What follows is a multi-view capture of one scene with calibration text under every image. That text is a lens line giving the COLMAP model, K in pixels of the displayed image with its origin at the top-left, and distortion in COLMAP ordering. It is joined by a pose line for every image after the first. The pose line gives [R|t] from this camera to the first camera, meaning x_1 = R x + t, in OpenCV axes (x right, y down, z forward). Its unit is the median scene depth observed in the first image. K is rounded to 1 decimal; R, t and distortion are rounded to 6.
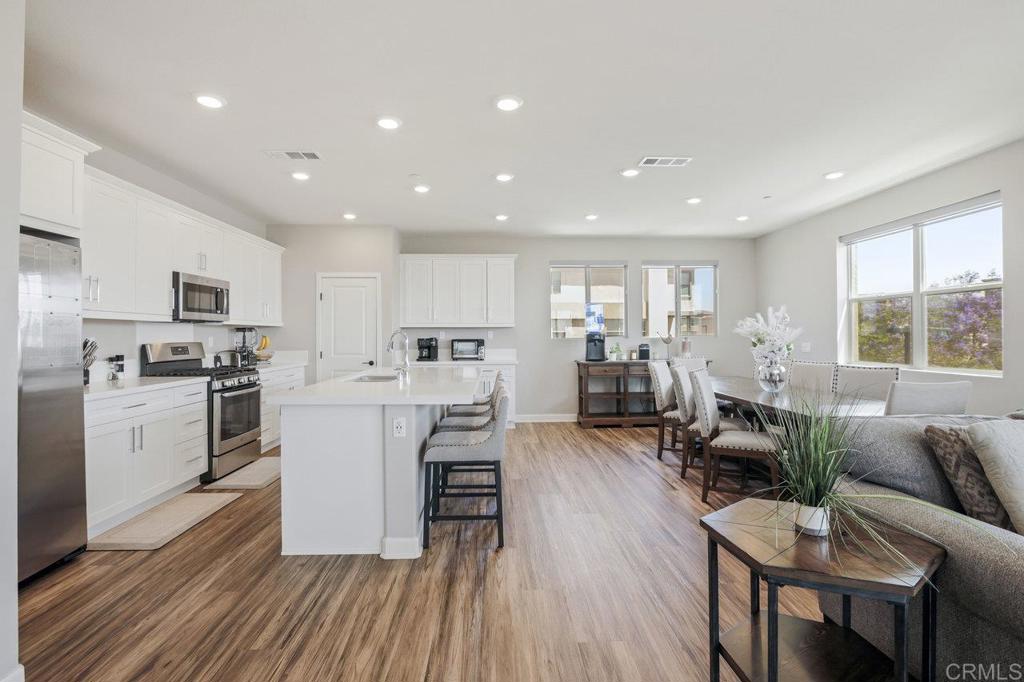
lens RADIAL K [[471.3, 0, 512.0], [0, 471.3, 336.0], [0, 0, 1]] dist [-0.017832, -0.000357]
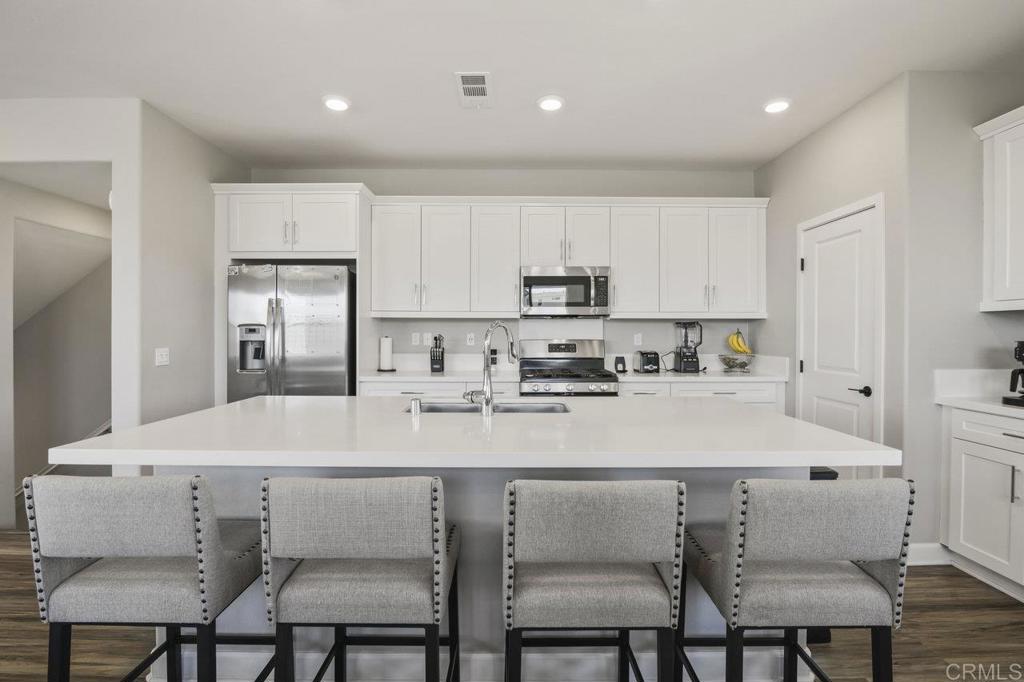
lens RADIAL K [[471.3, 0, 512.0], [0, 471.3, 336.0], [0, 0, 1]] dist [-0.017832, -0.000357]
pose [[-0.038387, 0.008416, -0.999228, 0.256963], [-0.003011, 0.999959, 0.008538, -0.000834], [0.999258, 0.003336, -0.038360, 0.966998]]
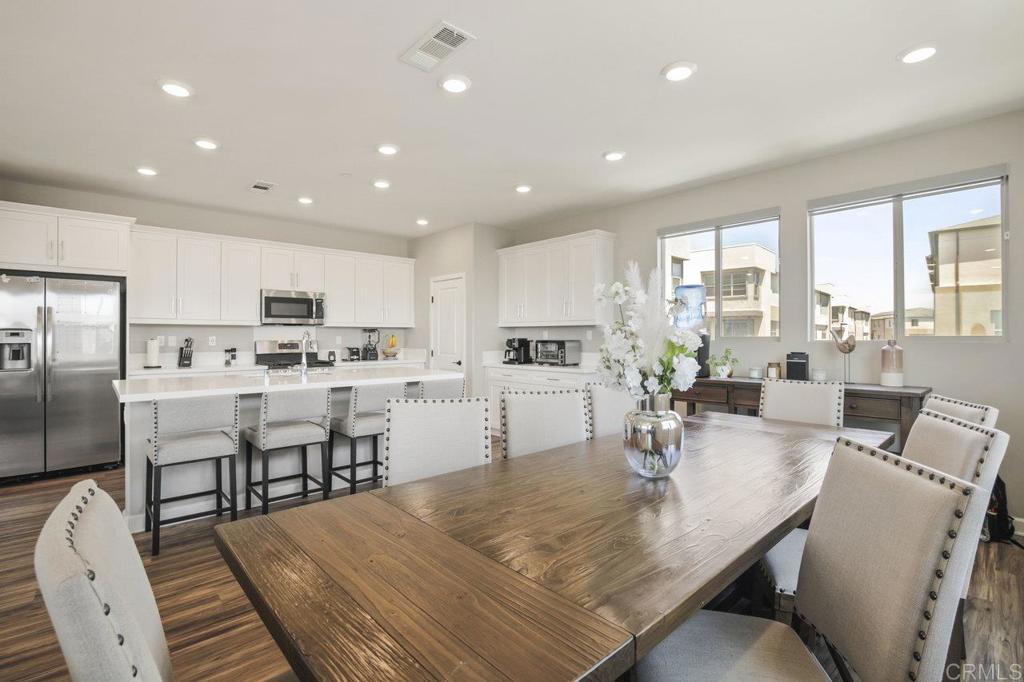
lens RADIAL K [[471.3, 0, 512.0], [0, 471.3, 336.0], [0, 0, 1]] dist [-0.017832, -0.000357]
pose [[0.643140, 0.003482, -0.765740, 0.789556], [-0.003594, 0.999992, 0.001528, -0.003341], [0.765740, 0.001770, 0.643148, 0.637687]]
